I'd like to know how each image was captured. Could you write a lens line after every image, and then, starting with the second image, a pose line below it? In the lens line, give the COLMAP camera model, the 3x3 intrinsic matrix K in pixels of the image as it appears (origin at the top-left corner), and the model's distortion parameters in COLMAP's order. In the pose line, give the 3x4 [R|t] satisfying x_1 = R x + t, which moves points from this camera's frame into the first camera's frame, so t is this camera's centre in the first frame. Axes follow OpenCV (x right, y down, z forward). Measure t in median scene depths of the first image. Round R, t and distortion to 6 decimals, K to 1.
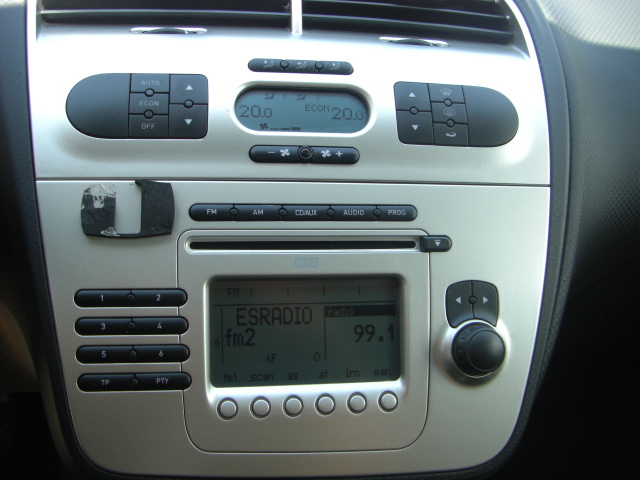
lens RADIAL K [[711.0, 0, 317.0], [0, 711.0, 238.4], [0, 0, 1]] dist [-0.235230, 0.262959]
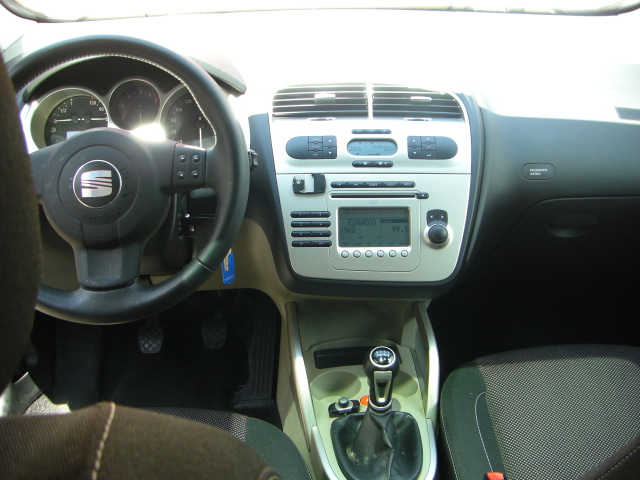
lens RADIAL K [[711.0, 0, 317.0], [0, 711.0, 238.4], [0, 0, 1]] dist [-0.235230, 0.262959]
pose [[0.984834, -0.016162, -0.172743, 0.239036], [0.003651, 0.997362, -0.072498, 0.366132], [0.173459, 0.070768, 0.982295, -1.701950]]
